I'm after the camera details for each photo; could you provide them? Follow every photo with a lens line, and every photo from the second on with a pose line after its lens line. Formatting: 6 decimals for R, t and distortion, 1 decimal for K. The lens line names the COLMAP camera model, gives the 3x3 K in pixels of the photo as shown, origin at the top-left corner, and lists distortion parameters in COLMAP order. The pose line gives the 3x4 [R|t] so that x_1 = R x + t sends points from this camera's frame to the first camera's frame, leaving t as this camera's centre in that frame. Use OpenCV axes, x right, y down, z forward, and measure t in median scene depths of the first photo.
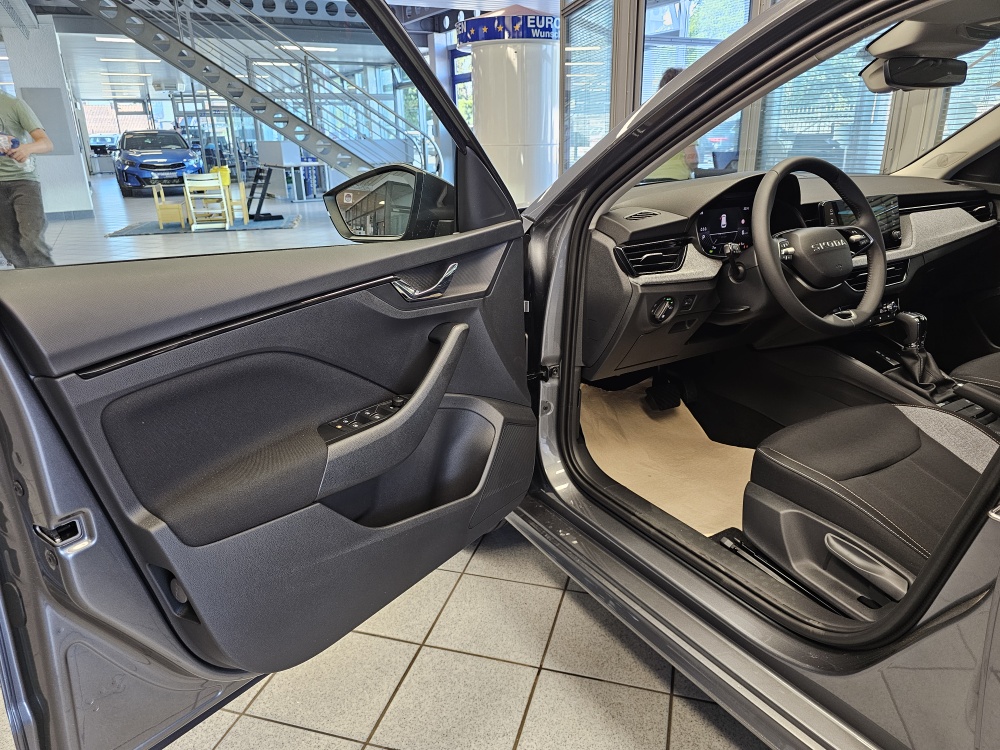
lens RADIAL K [[682.8, 0, 493.9], [0, 682.8, 362.6], [0, 0, 1]] dist [0.053506, -0.047362]
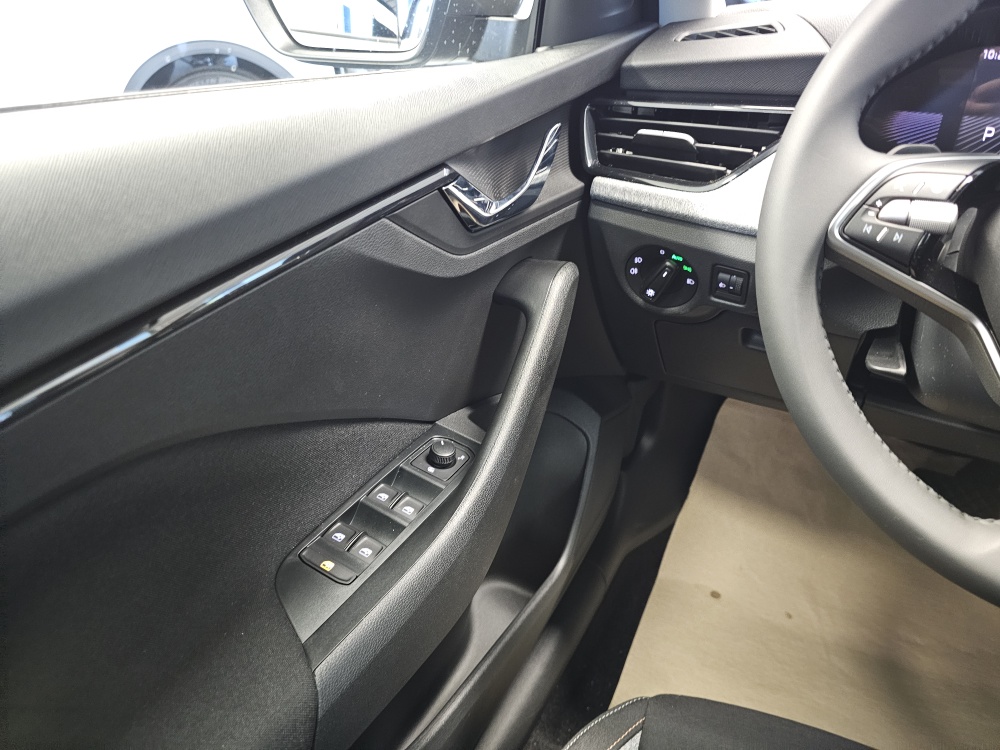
lens RADIAL K [[688.5, 0, 496.2], [0, 688.5, 372.5], [0, 0, 1]] dist [0.028618, -0.041455]
pose [[0.511880, 0.445510, -0.734507, 0.427737], [-0.268761, 0.895145, 0.355644, -0.120039], [0.815933, 0.015360, 0.577942, 0.552642]]
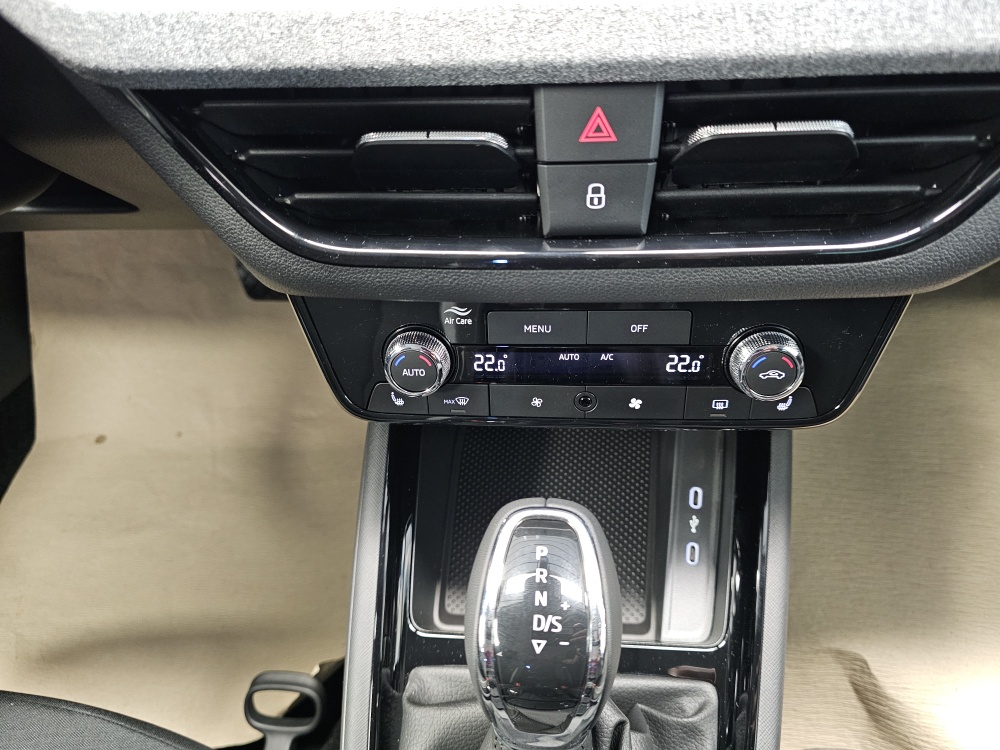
lens RADIAL K [[688.5, 0, 496.2], [0, 688.5, 372.5], [0, 0, 1]] dist [0.028618, -0.041455]
pose [[0.822390, 0.415079, -0.389081, 0.576891], [-0.138084, 0.809067, 0.571264, -0.157712], [0.551913, -0.416076, 0.722684, 0.836271]]
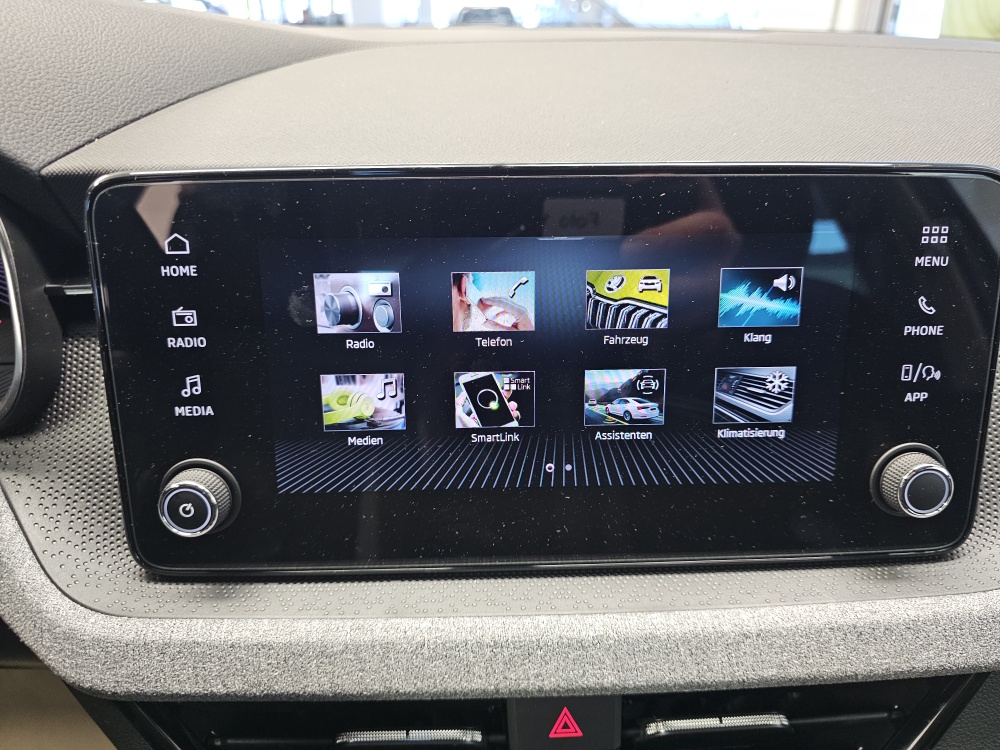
lens RADIAL K [[696.9, 0, 502.5], [0, 696.9, 370.2], [0, 0, 1]] dist [0.004374, -0.027736]
pose [[0.875955, 0.235541, -0.420979, 0.556356], [-0.170344, 0.967501, 0.186880, -0.213542], [0.451316, -0.091988, 0.887610, 0.834184]]
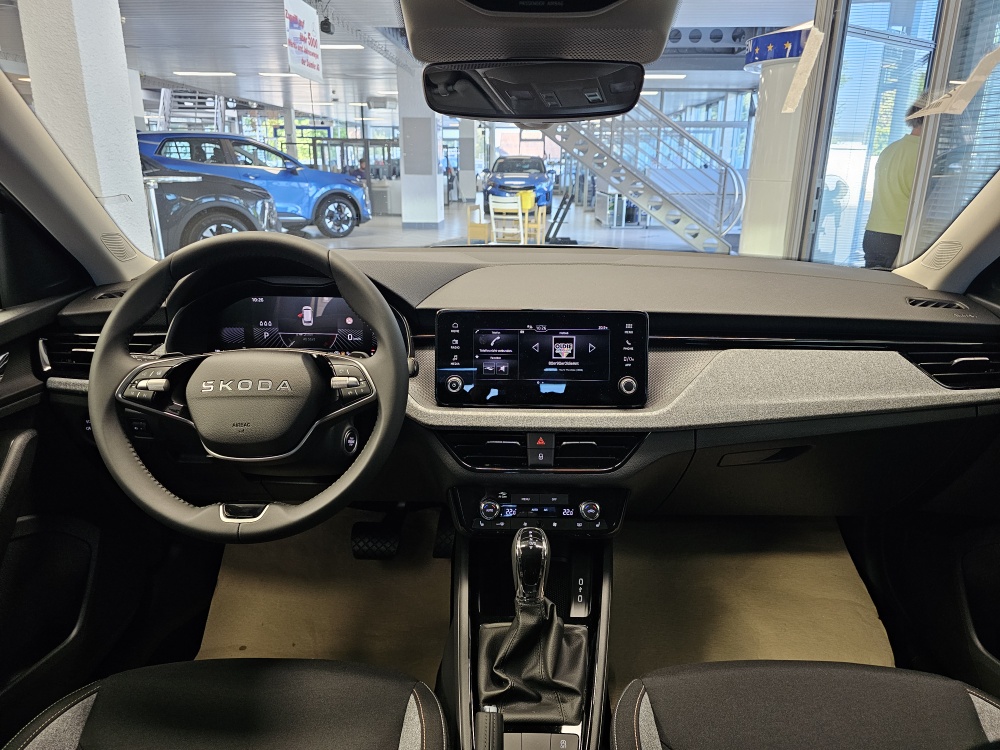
lens RADIAL K [[674.6, 0, 507.2], [0, 674.6, 374.5], [0, 0, 1]] dist [0.064791, -0.072337]
pose [[0.856524, 0.181669, -0.483077, 0.748322], [-0.189652, 0.981304, 0.032771, -0.189260], [0.479999, 0.063547, 0.874964, 0.476114]]
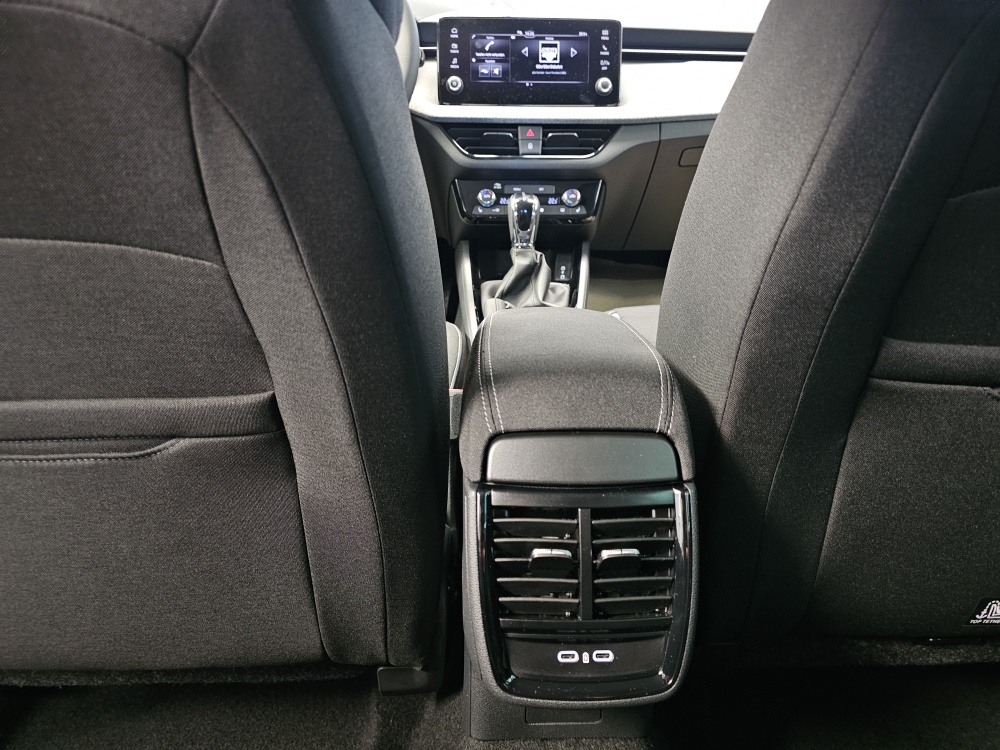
lens RADIAL K [[674.6, 0, 507.2], [0, 674.6, 374.5], [0, 0, 1]] dist [0.064791, -0.072337]
pose [[0.878142, 0.211218, -0.429248, 0.820138], [-0.180121, 0.977206, 0.112364, 0.022760], [0.443196, -0.021355, 0.896170, 0.382989]]
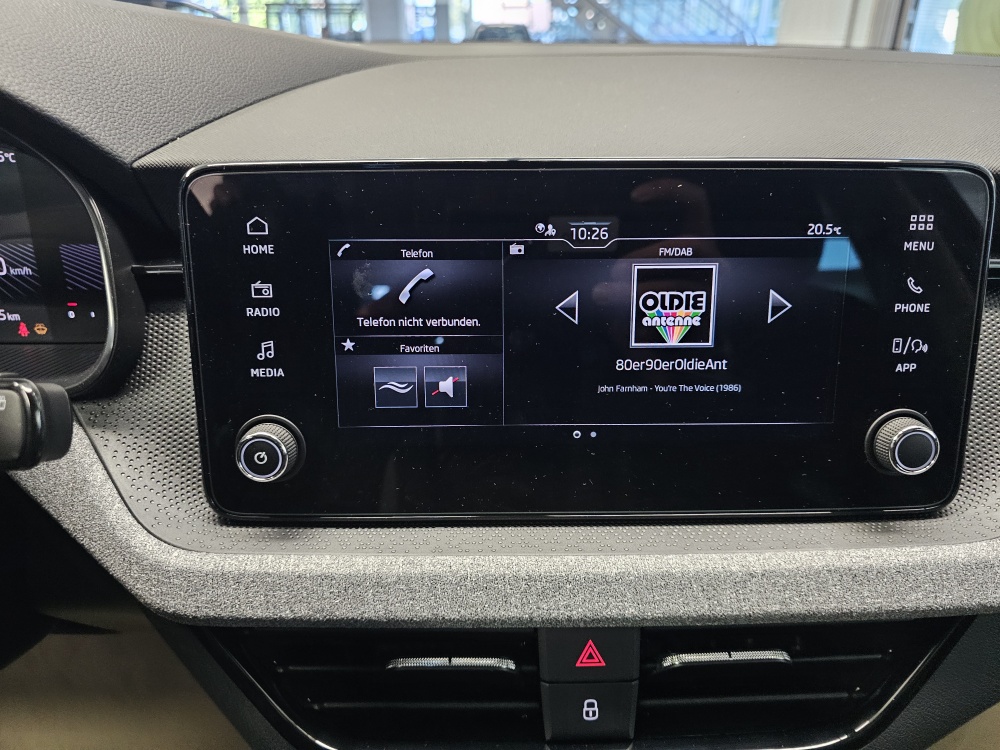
lens RADIAL K [[698.0, 0, 503.7], [0, 698.0, 371.9], [0, 0, 1]] dist [0.027163, -0.051669]
pose [[0.866501, 0.234424, -0.440706, 0.562604], [-0.176017, 0.969648, 0.169705, -0.206500], [0.467113, -0.069478, 0.881464, 0.814782]]
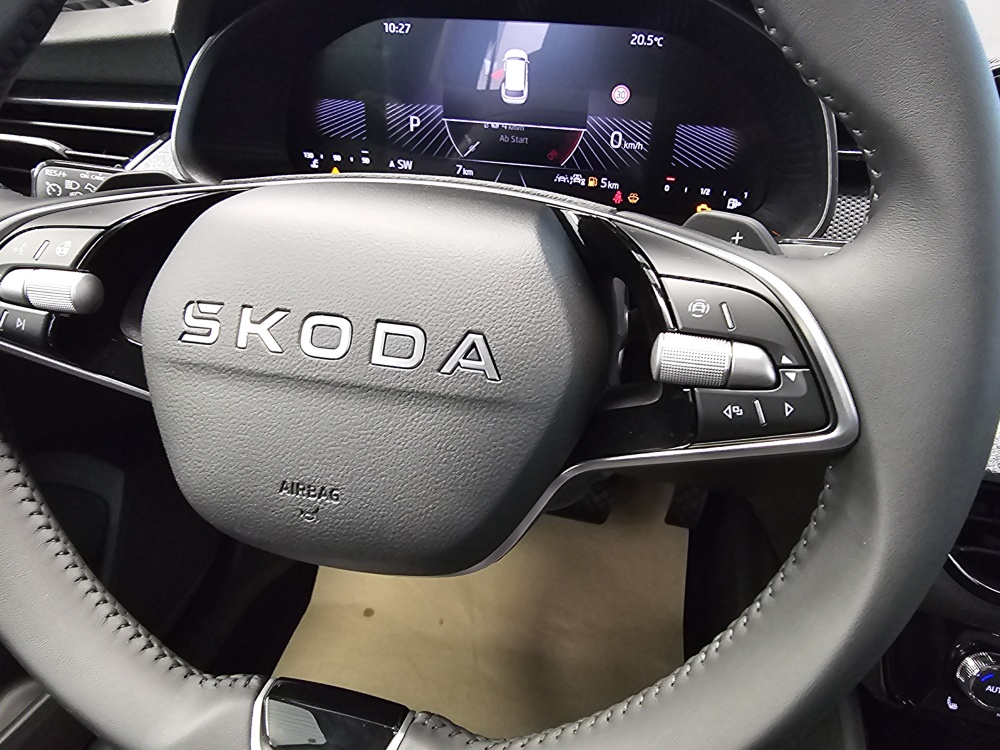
lens RADIAL K [[684.6, 0, 494.7], [0, 684.6, 367.9], [0, 0, 1]] dist [0.002648, -0.000092]
pose [[0.708458, 0.412088, -0.572949, 0.472943], [-0.240337, 0.904174, 0.353139, -0.177892], [0.663570, -0.112484, 0.739610, 0.719337]]
